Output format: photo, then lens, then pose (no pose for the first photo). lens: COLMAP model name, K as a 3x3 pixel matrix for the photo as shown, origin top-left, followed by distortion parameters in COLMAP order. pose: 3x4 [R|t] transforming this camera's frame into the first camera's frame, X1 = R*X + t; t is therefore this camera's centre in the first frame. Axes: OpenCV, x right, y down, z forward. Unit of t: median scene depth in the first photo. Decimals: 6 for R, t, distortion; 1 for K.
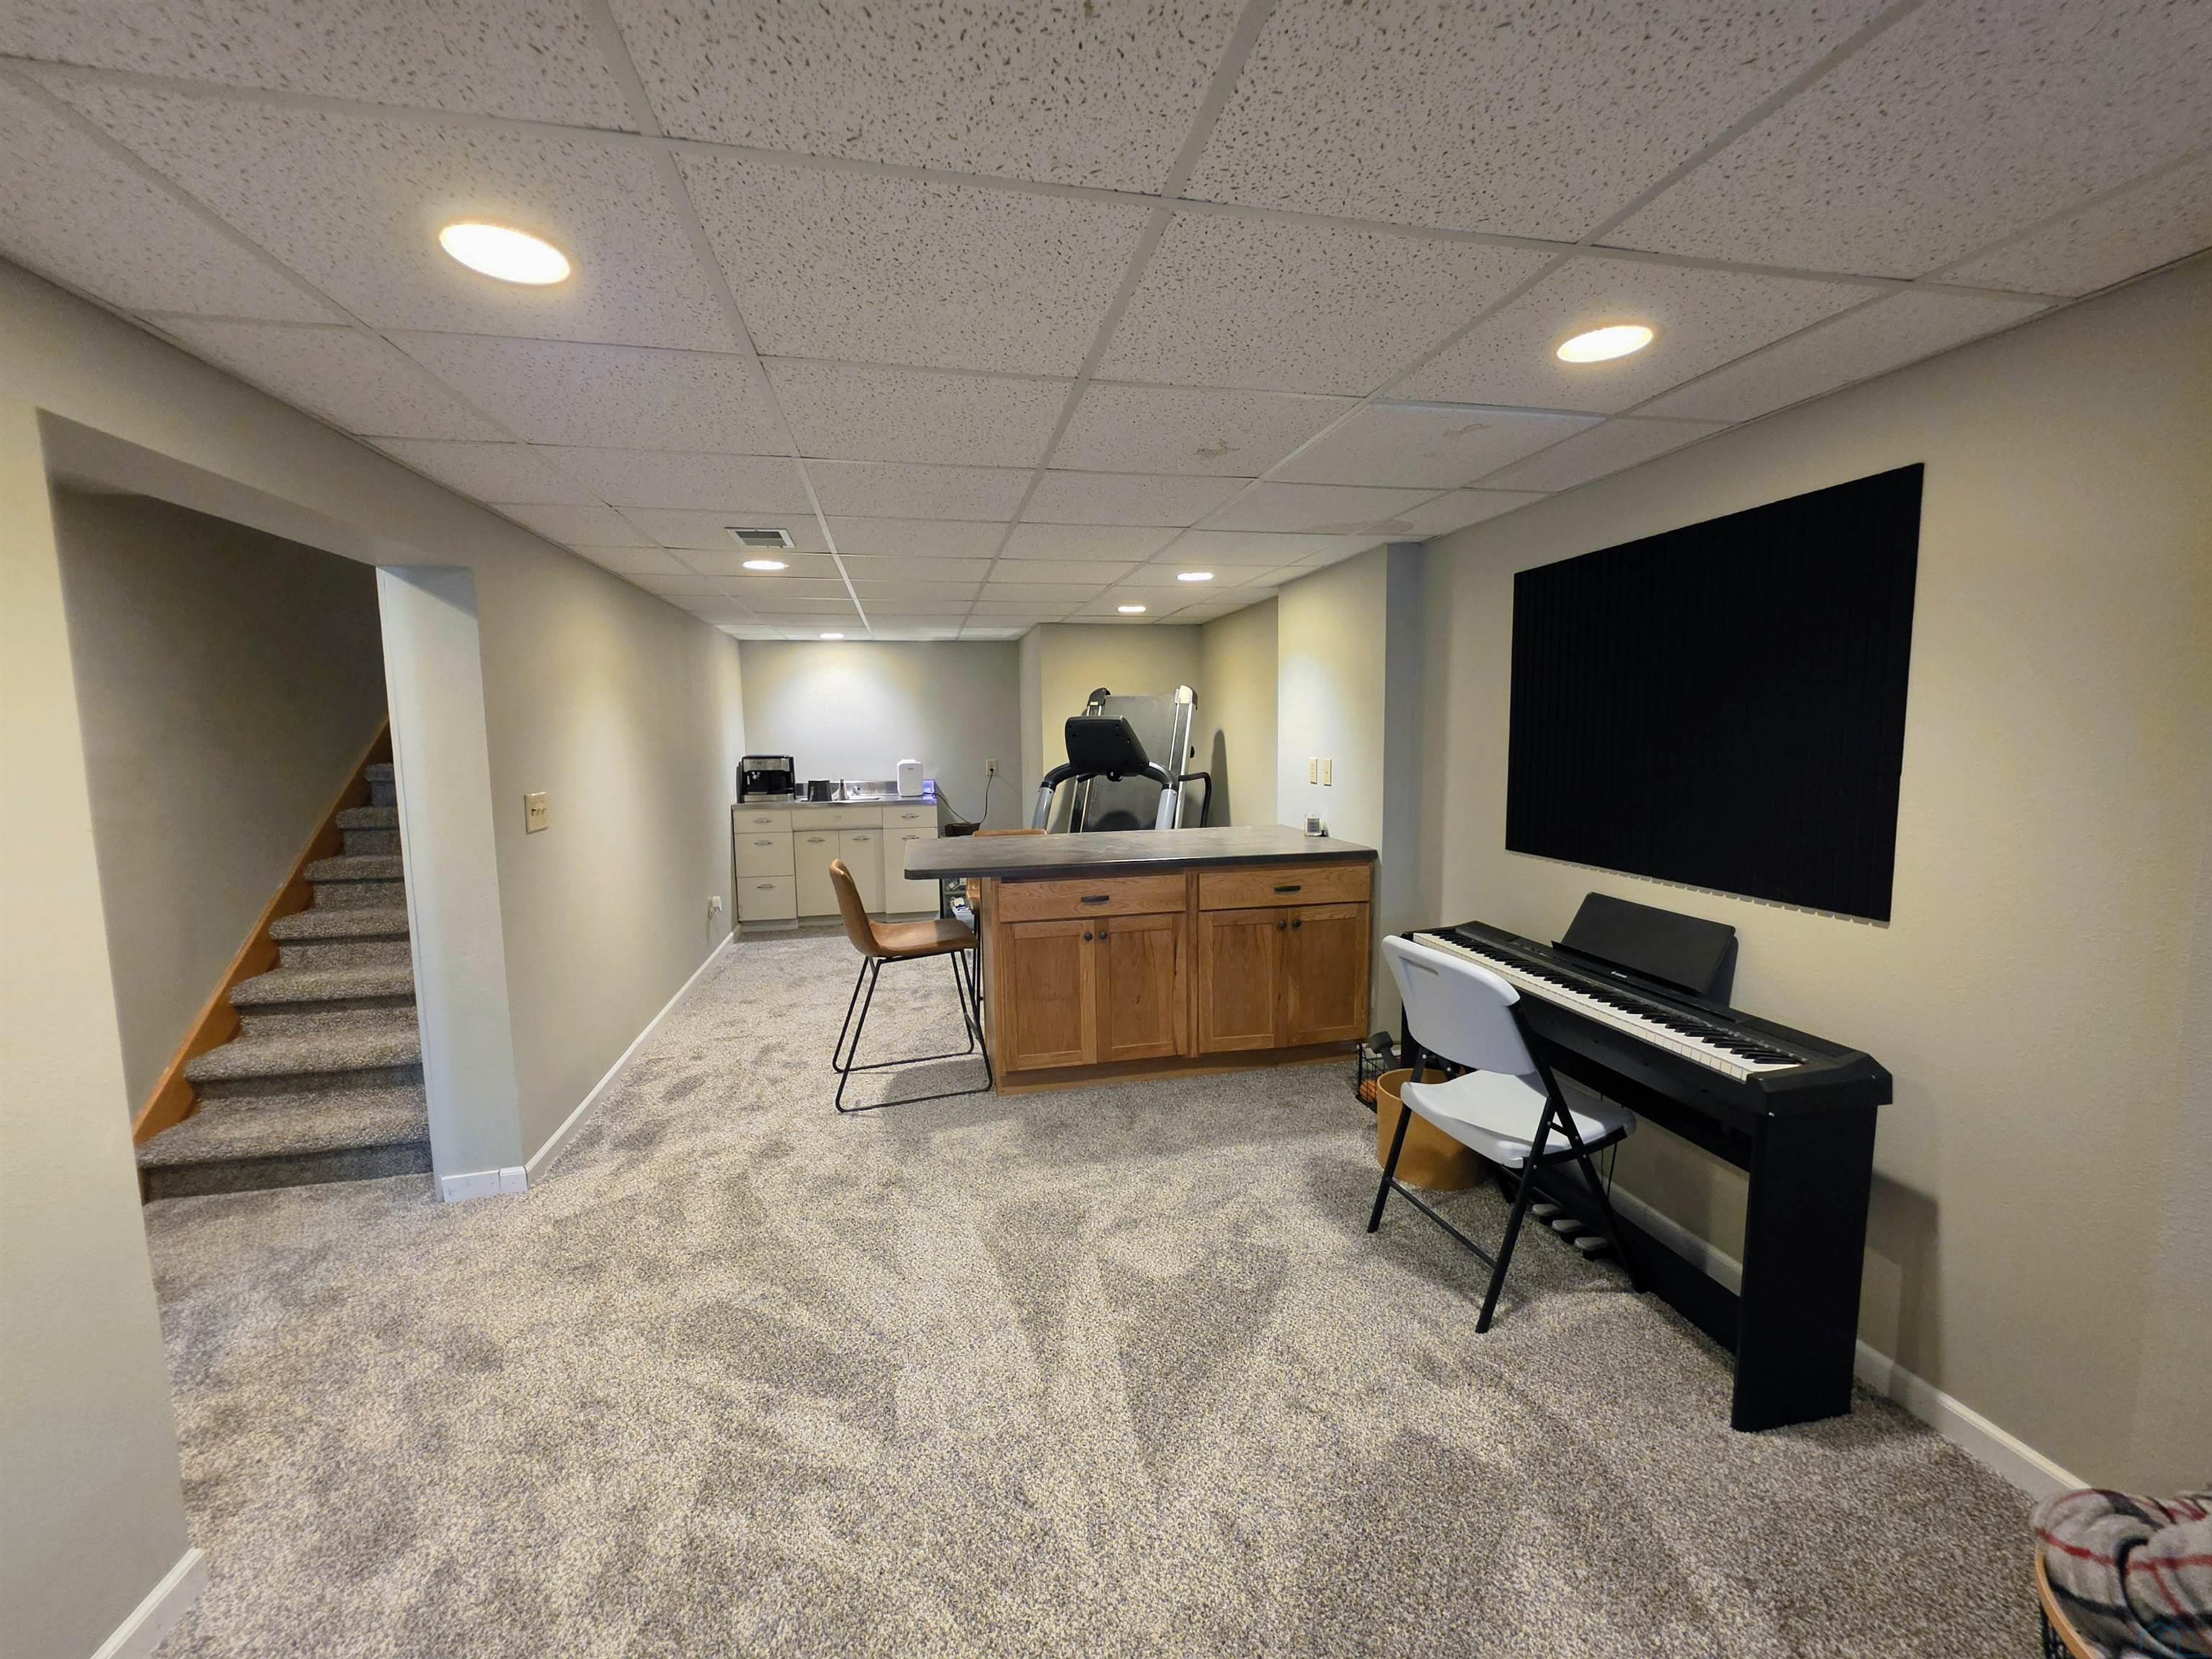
lens RADIAL K [[891.8, 0, 1107.9], [0, 891.8, 834.3], [0, 0, 1]] dist [-0.003940, 0.000273]
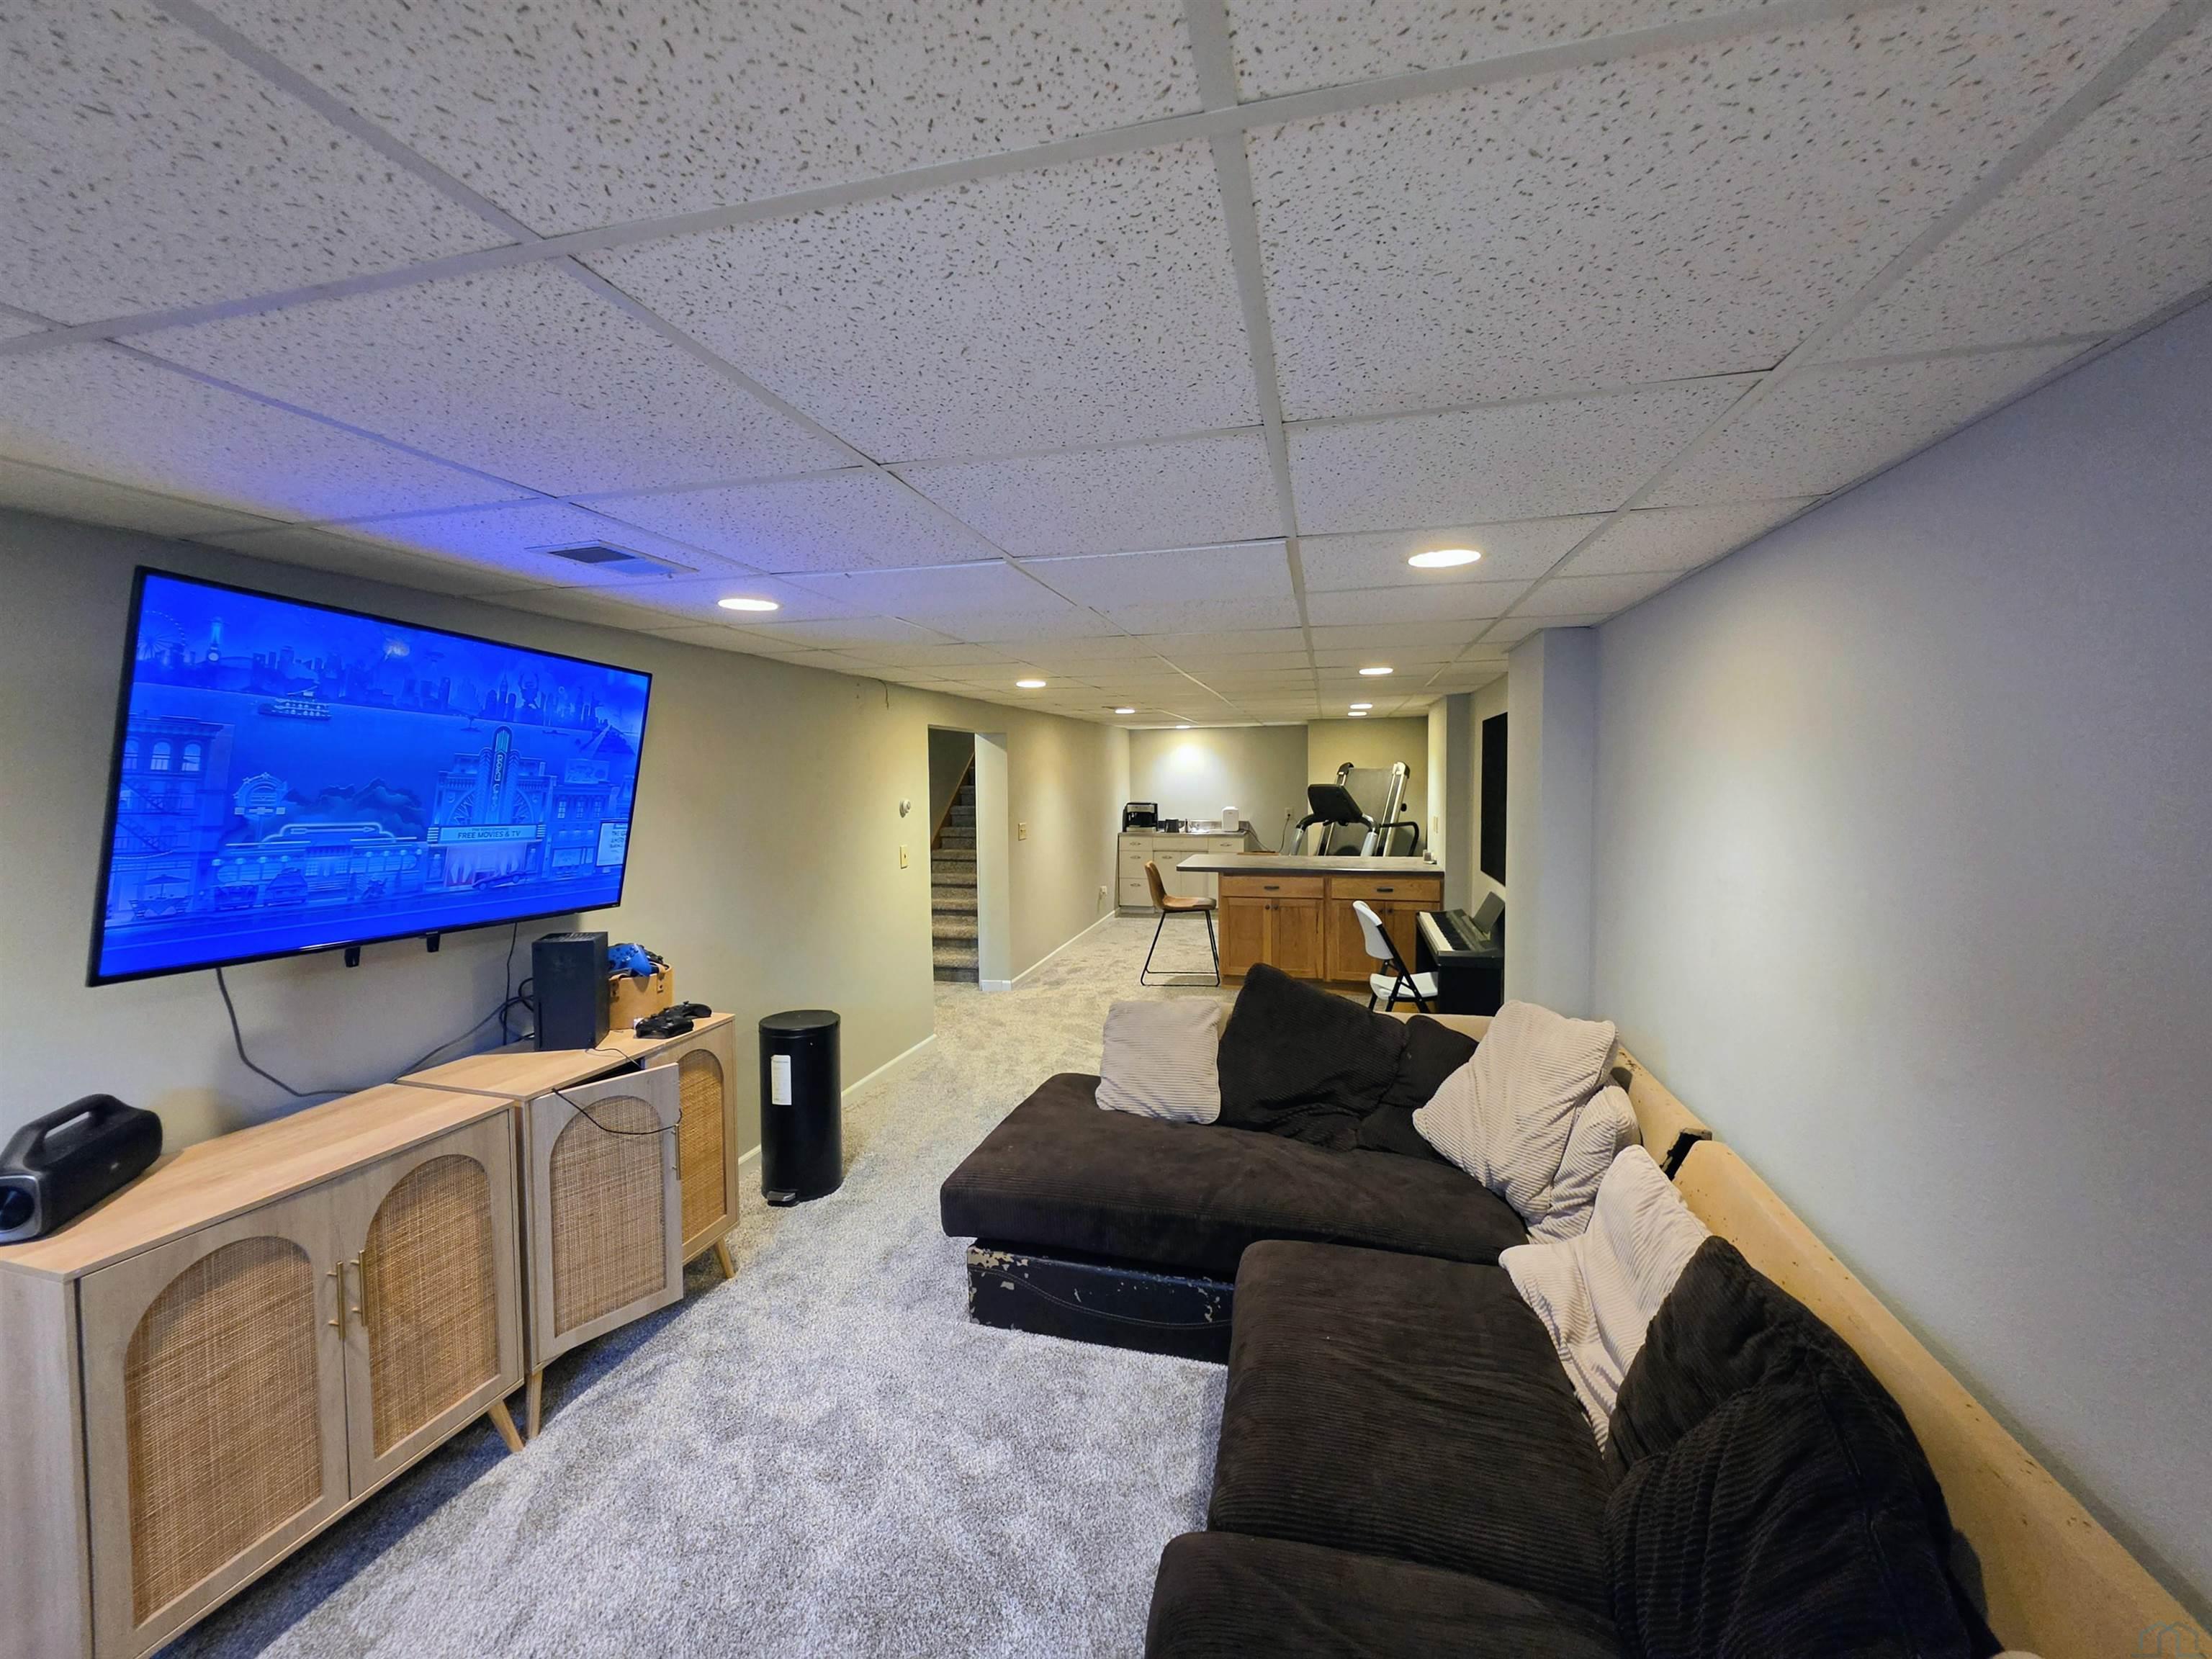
lens RADIAL K [[891.8, 0, 1101.3], [0, 891.8, 819.3], [0, 0, 1]] dist [-0.003940, 0.000273]
pose [[0.895346, 0.027475, -0.444523, 0.468717], [-0.053179, 0.997550, -0.045456, 0.030933], [0.442185, 0.064338, 0.894613, -0.812675]]
